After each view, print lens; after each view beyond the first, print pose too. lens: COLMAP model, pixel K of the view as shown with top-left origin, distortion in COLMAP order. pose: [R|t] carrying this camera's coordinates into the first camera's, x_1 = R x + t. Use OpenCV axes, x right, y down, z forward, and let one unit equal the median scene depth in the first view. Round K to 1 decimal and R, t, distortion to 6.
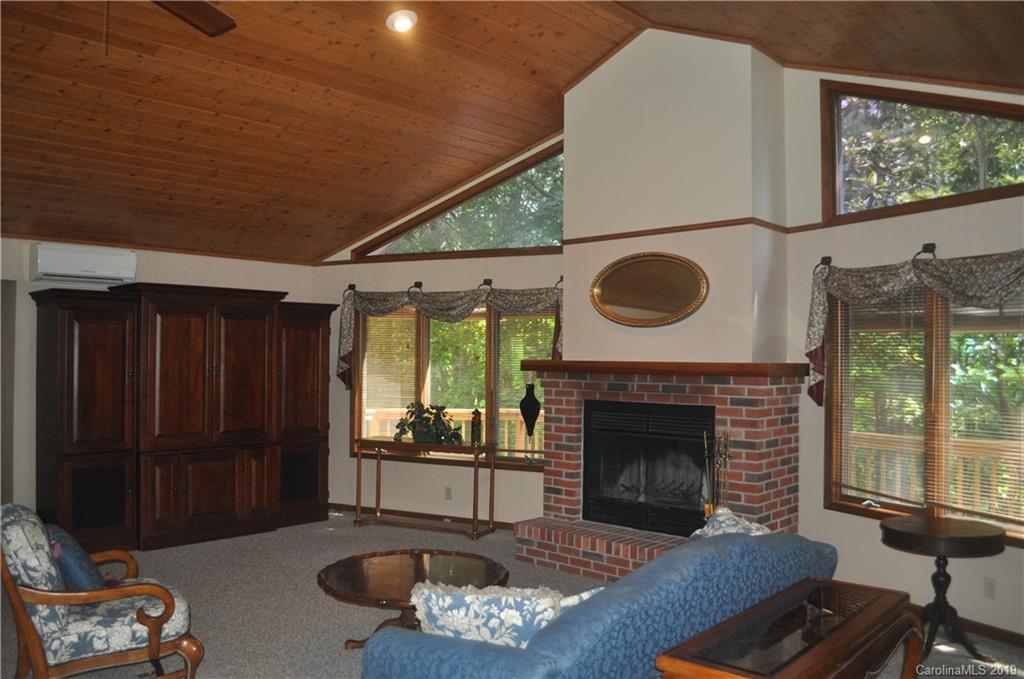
lens RADIAL K [[803.8, 0, 491.8], [0, 803.8, 324.3], [0, 0, 1]] dist [-0.073775, -0.002596]
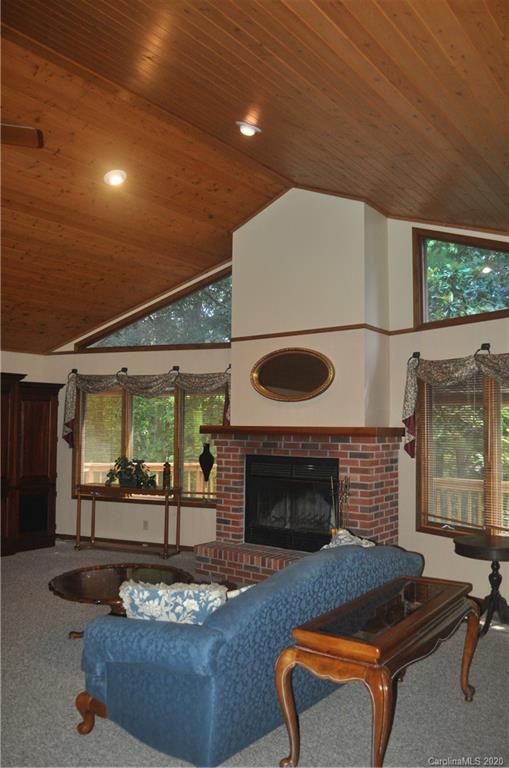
lens RADIAL K [[602.8, 0, 234.1], [0, 602.8, 381.5], [0, 0, 1]] dist [-0.073775, -0.002596]
pose [[0.995847, 0.007122, 0.090759, 0.000680], [-0.004193, 0.999465, -0.032422, 0.002834], [-0.090941, 0.031907, 0.995345, -0.030584]]
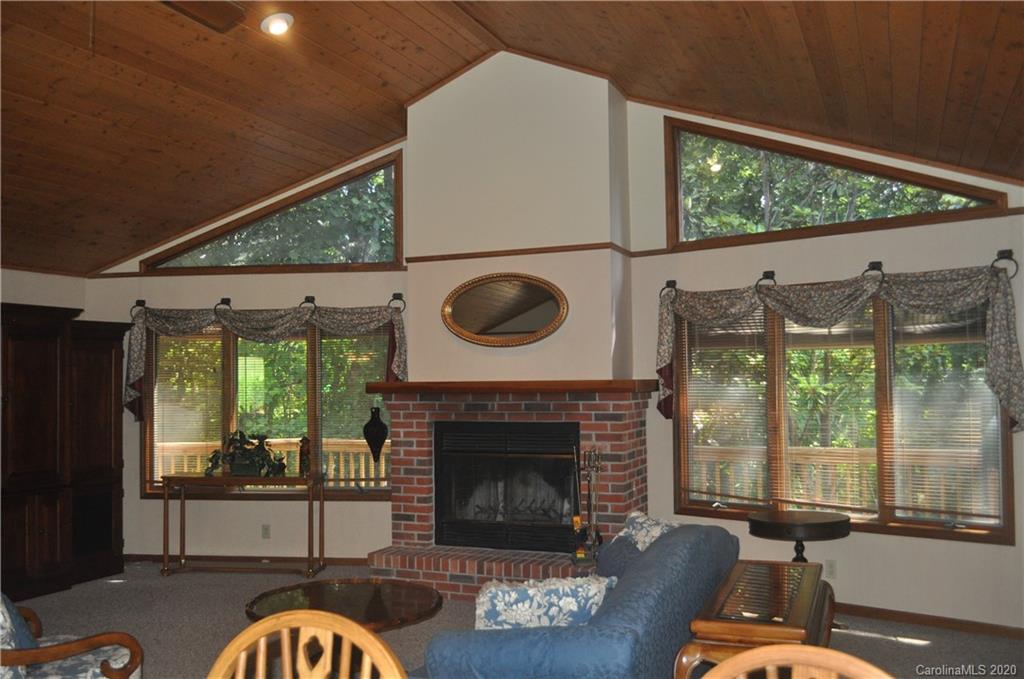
lens RADIAL K [[926.0, 0, 479.5], [0, 926.0, 320.6], [0, 0, 1]] dist [-0.068726, 0.010241]
pose [[0.939984, 0.001284, 0.341217, -0.236632], [0.006918, 0.999716, -0.022819, -0.003152], [-0.341150, 0.023811, 0.939707, -0.086971]]
